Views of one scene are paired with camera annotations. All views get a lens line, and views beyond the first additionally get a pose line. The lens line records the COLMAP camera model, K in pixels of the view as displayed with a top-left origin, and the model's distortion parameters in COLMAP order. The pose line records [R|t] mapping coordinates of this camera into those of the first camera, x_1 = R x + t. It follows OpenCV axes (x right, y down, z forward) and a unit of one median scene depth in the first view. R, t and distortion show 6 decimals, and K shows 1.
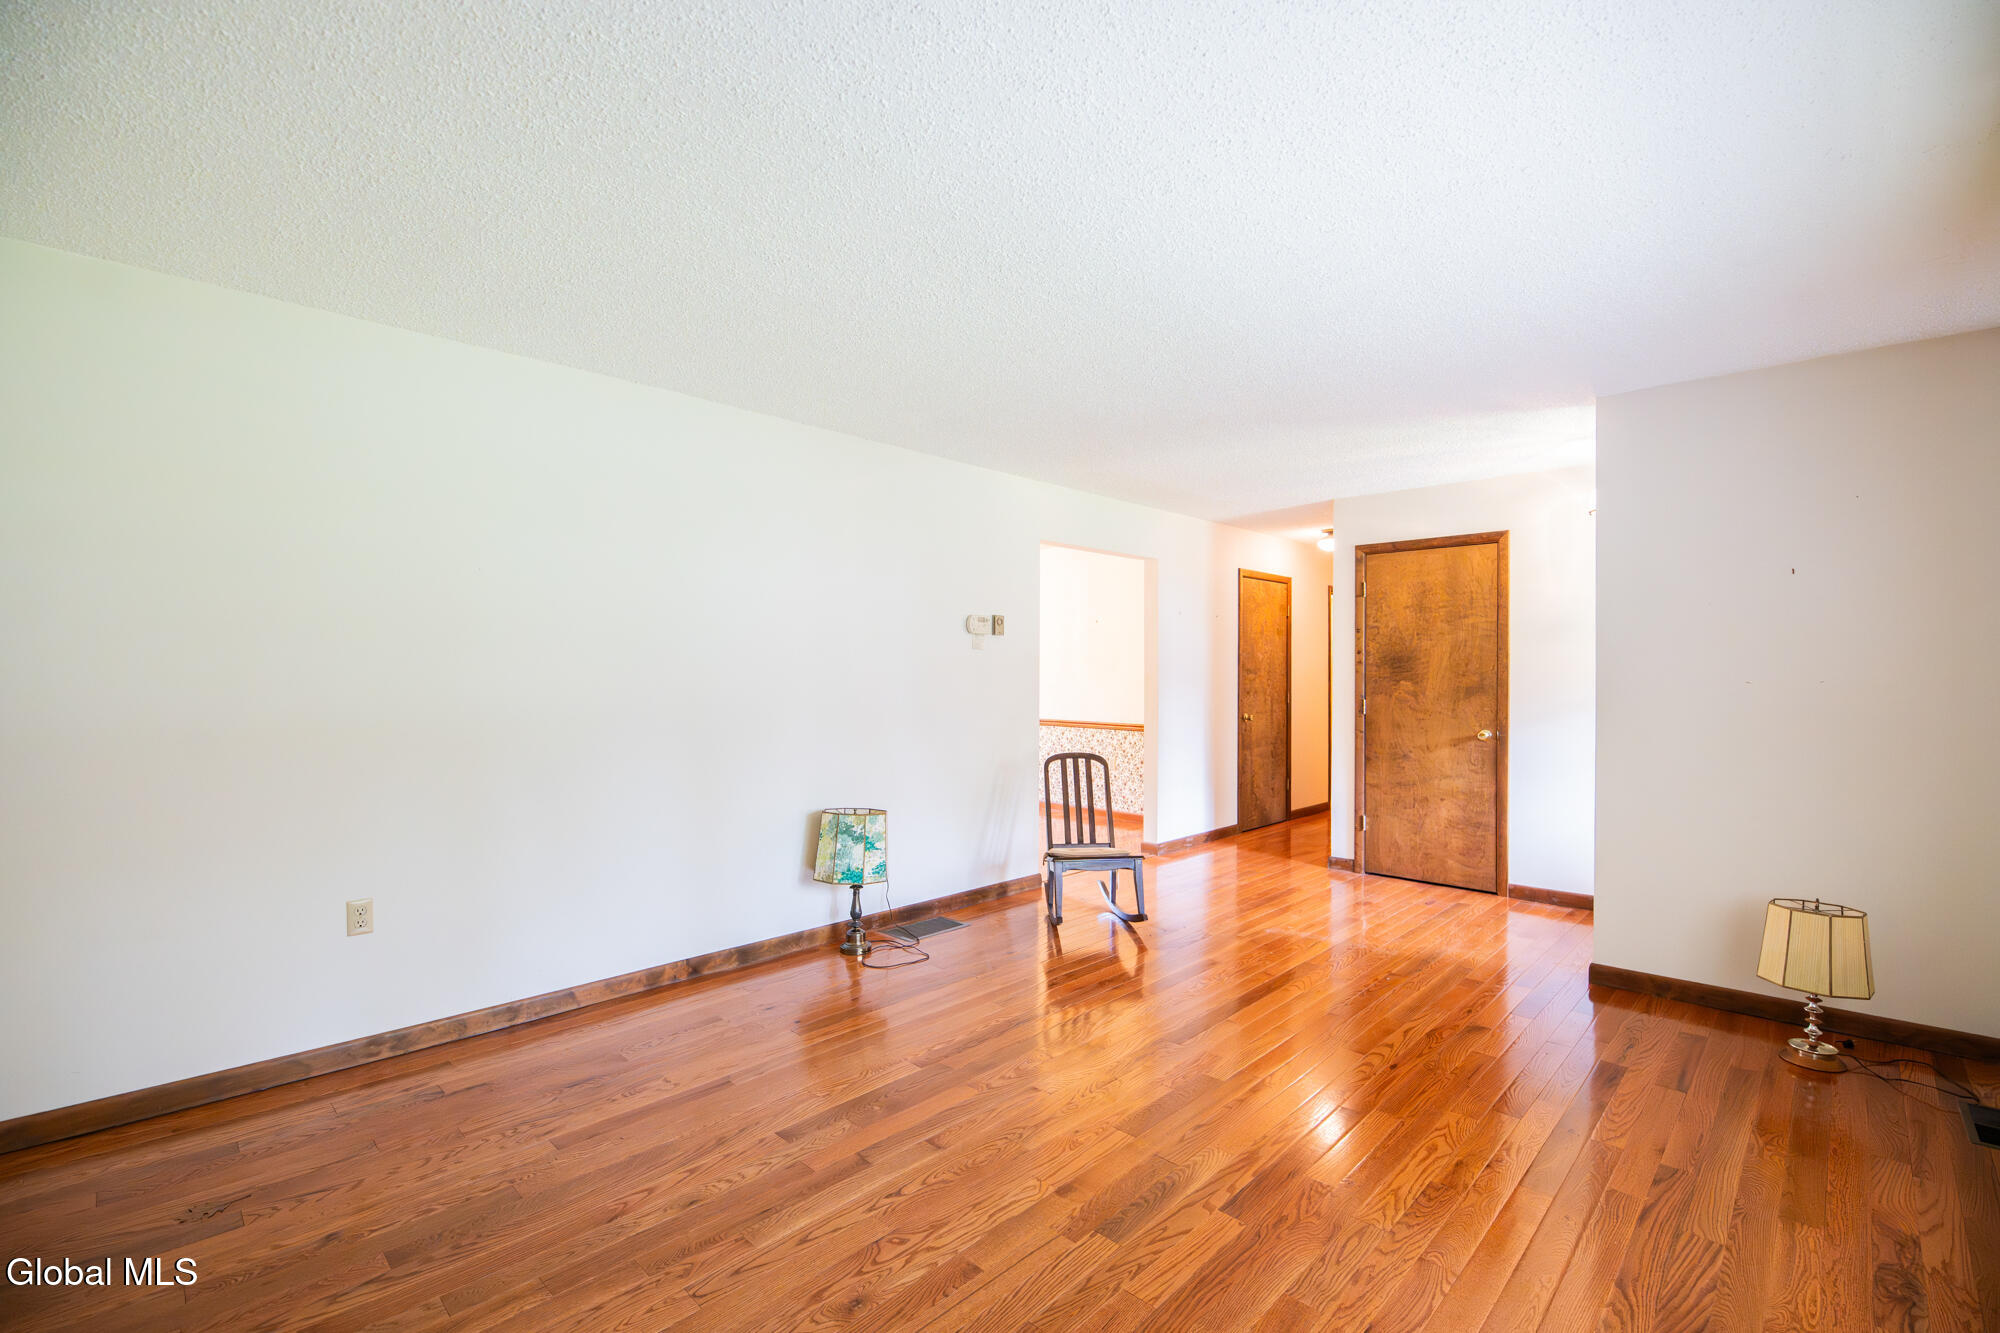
lens RADIAL K [[876.4, 0, 1001.6], [0, 876.4, 672.3], [0, 0, 1]] dist [0.001364, 0.000100]
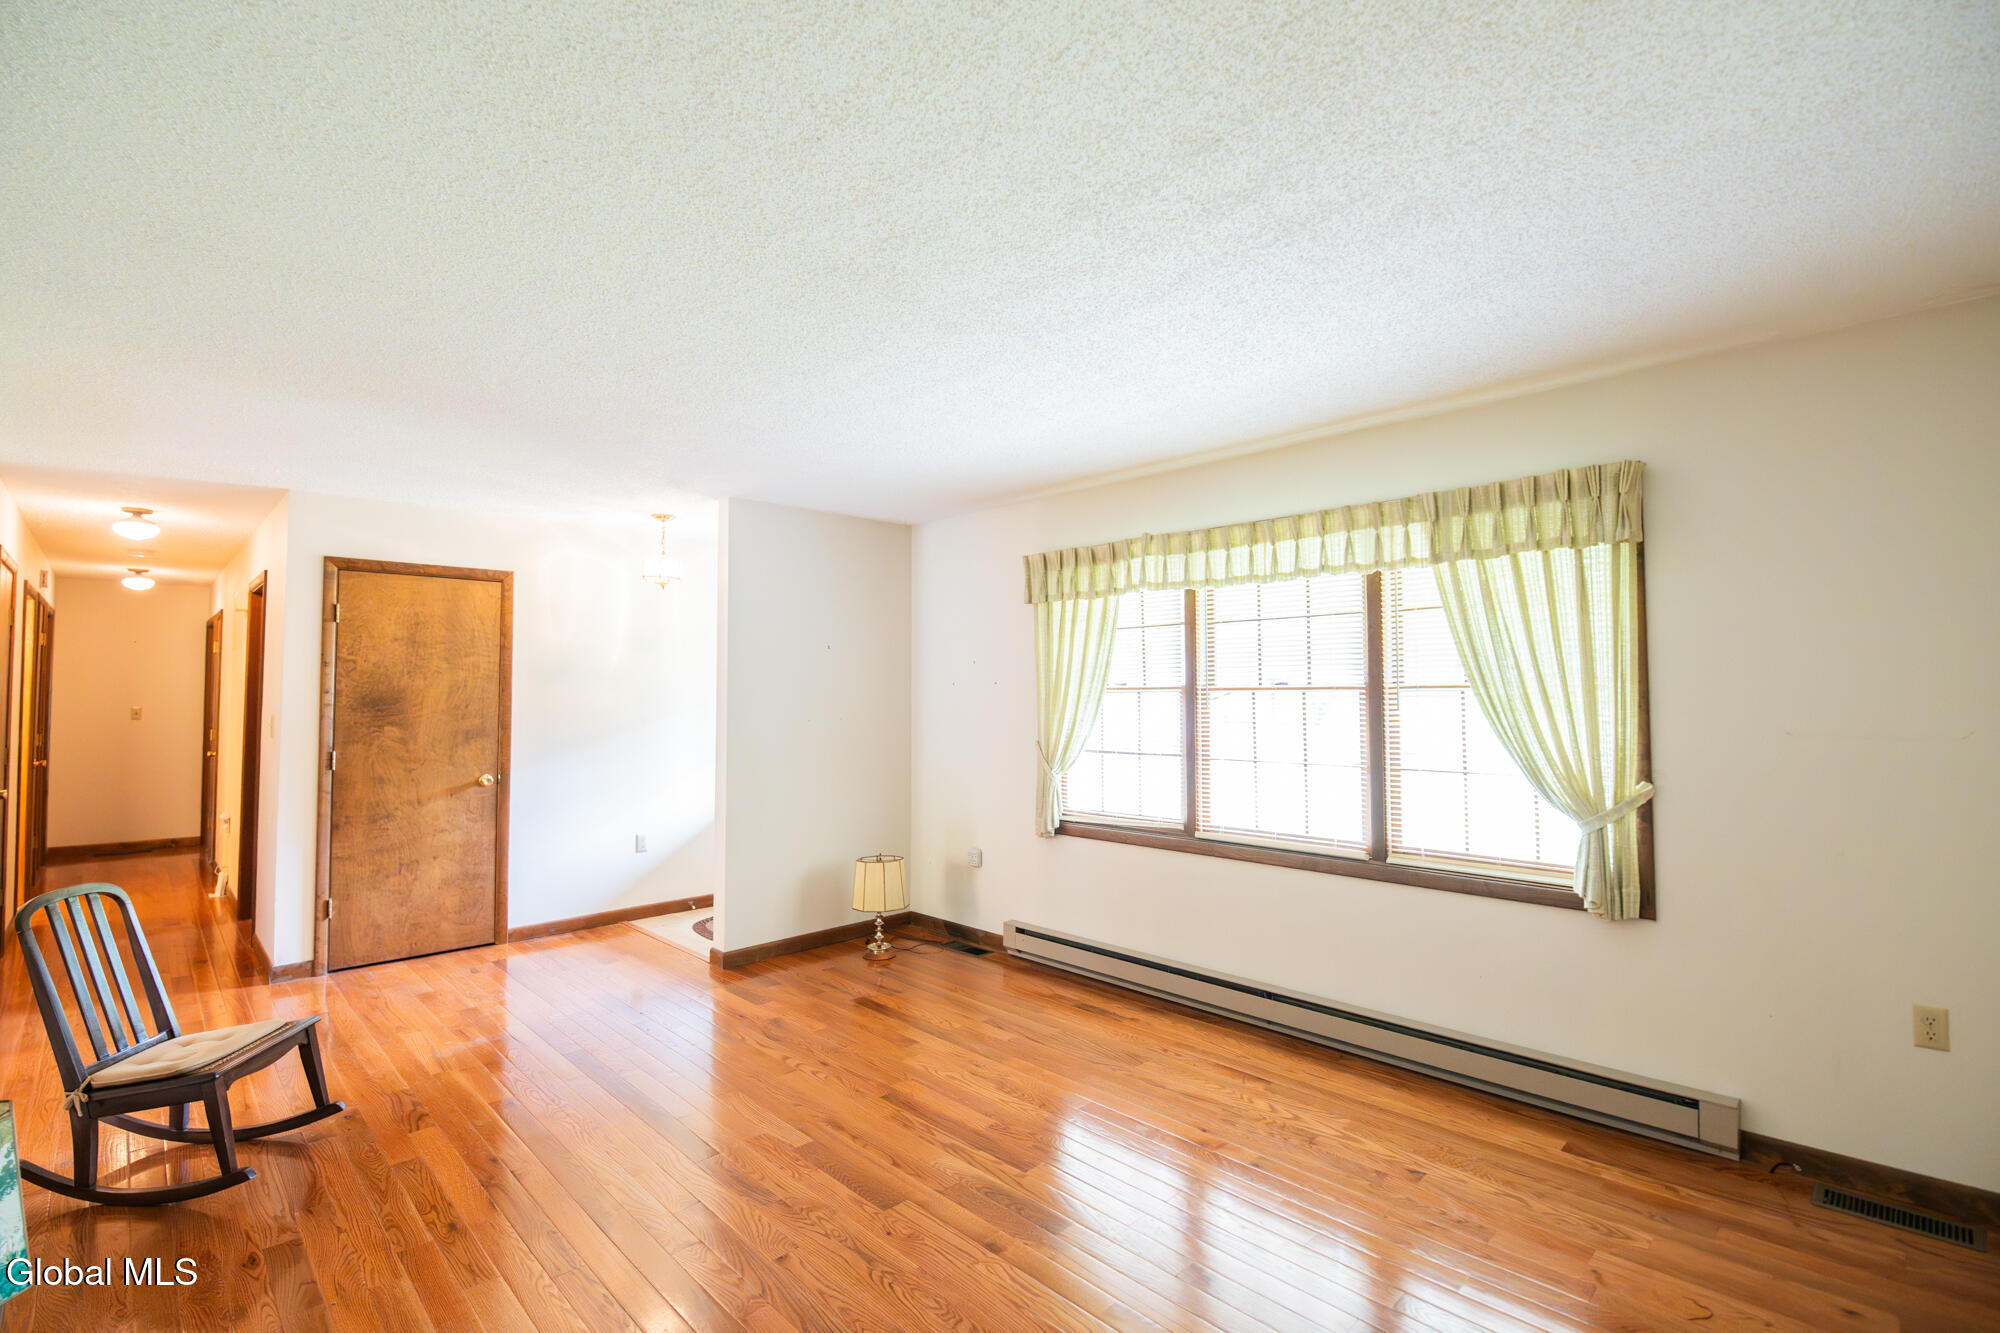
lens RADIAL K [[896.6, 0, 1007.5], [0, 896.6, 662.2], [0, 0, 1]] dist [0.000031, -0.010829]
pose [[0.014686, 0.036384, 0.999230, -0.414944], [0.002069, 0.999335, -0.036418, -0.020171], [-0.999890, 0.002602, 0.014601, 0.408105]]
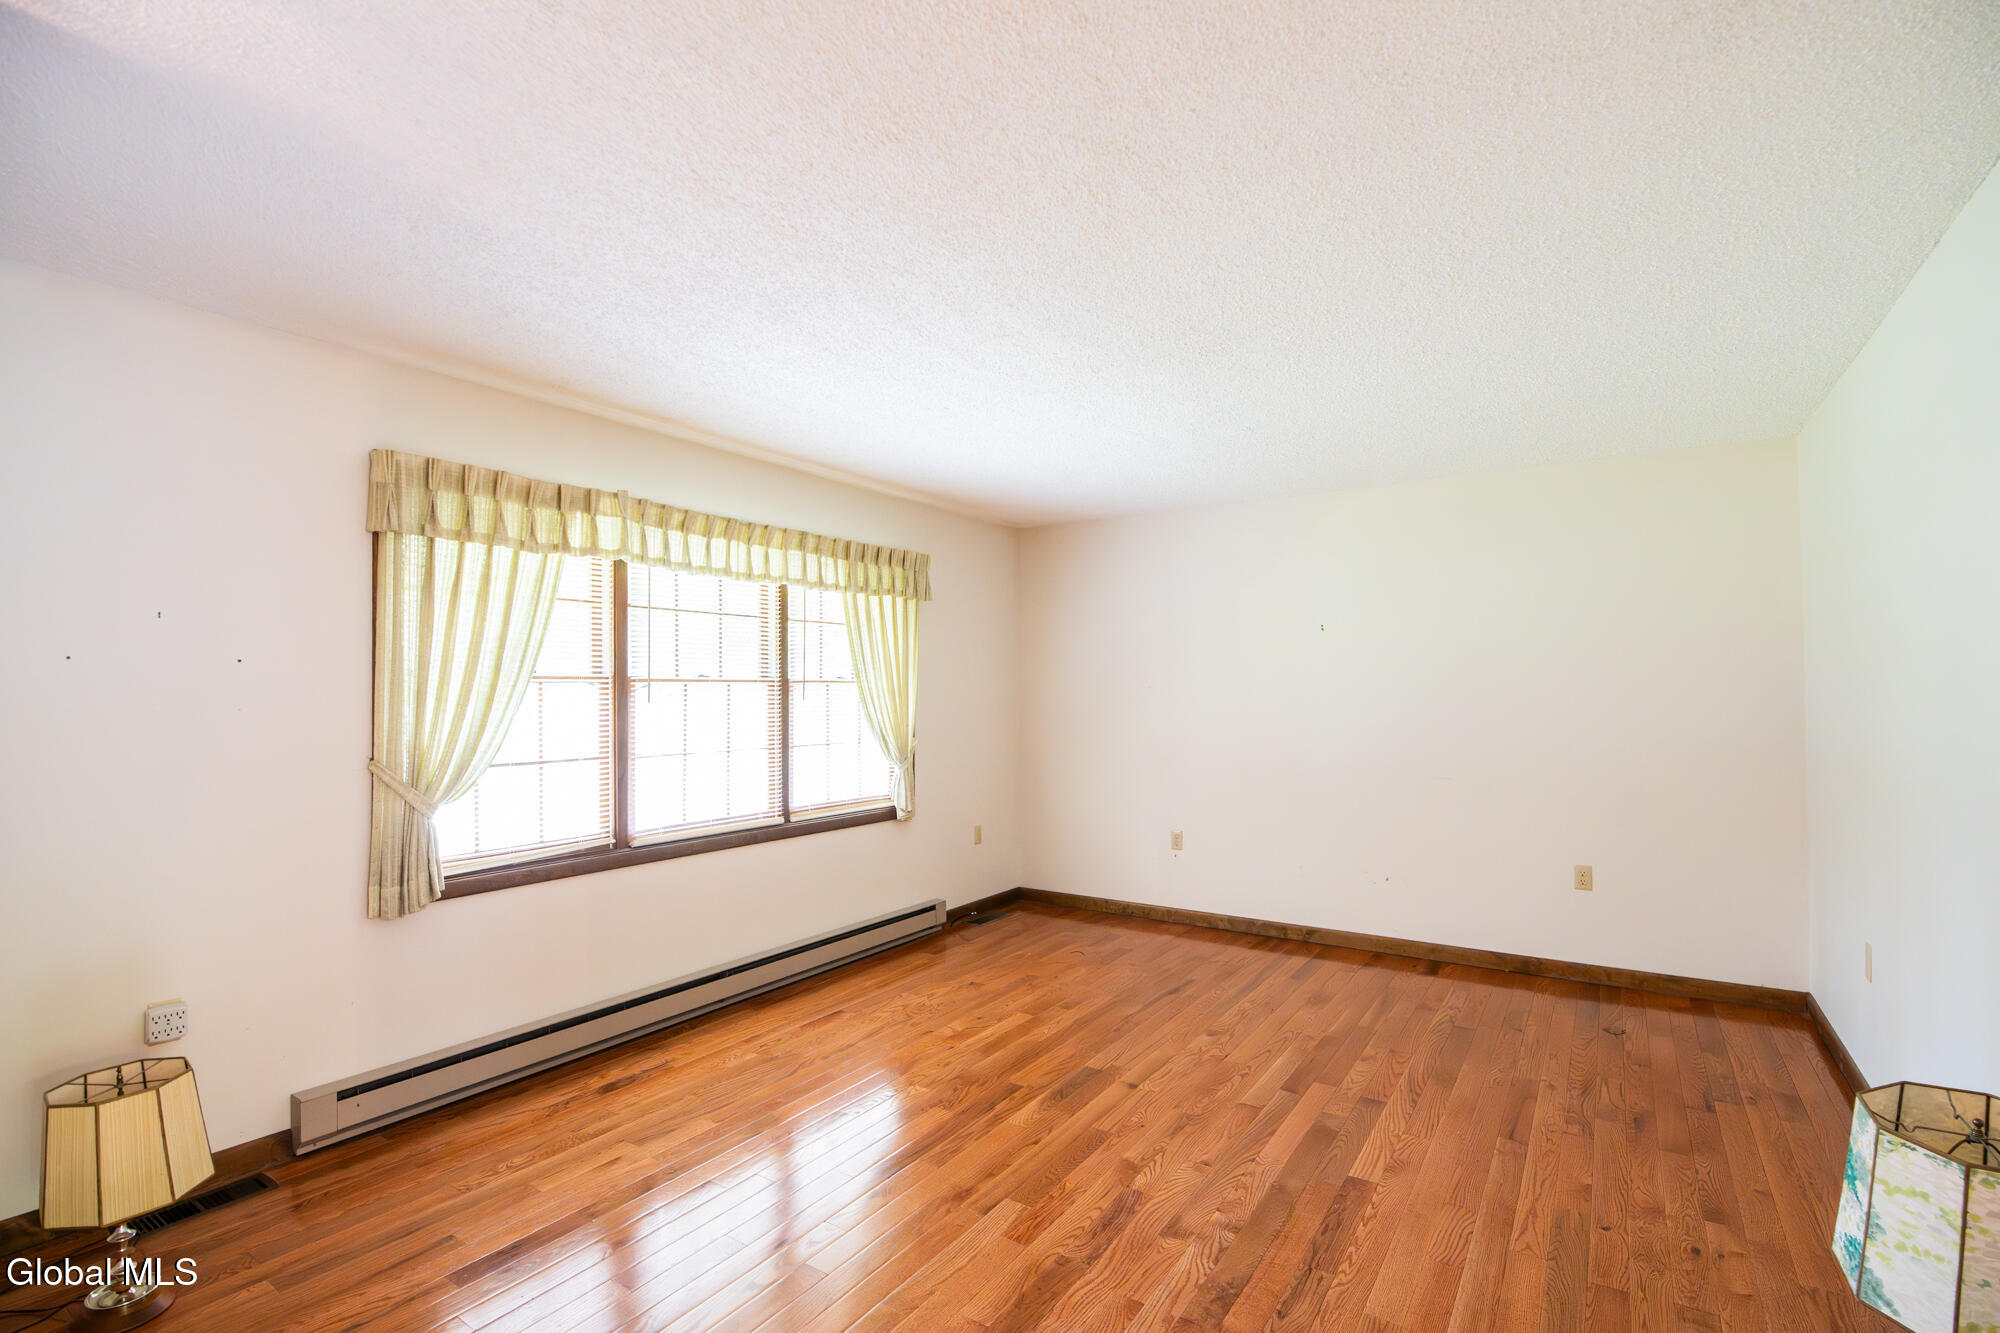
lens RADIAL K [[896.6, 0, 1016.4], [0, 896.6, 677.1], [0, 0, 1]] dist [0.000031, -0.010829]
pose [[-0.982420, -0.000252, -0.186684, 0.216350], [0.002907, 0.999857, -0.016651, -0.014323], [0.186662, -0.016901, -0.982279, 0.996719]]
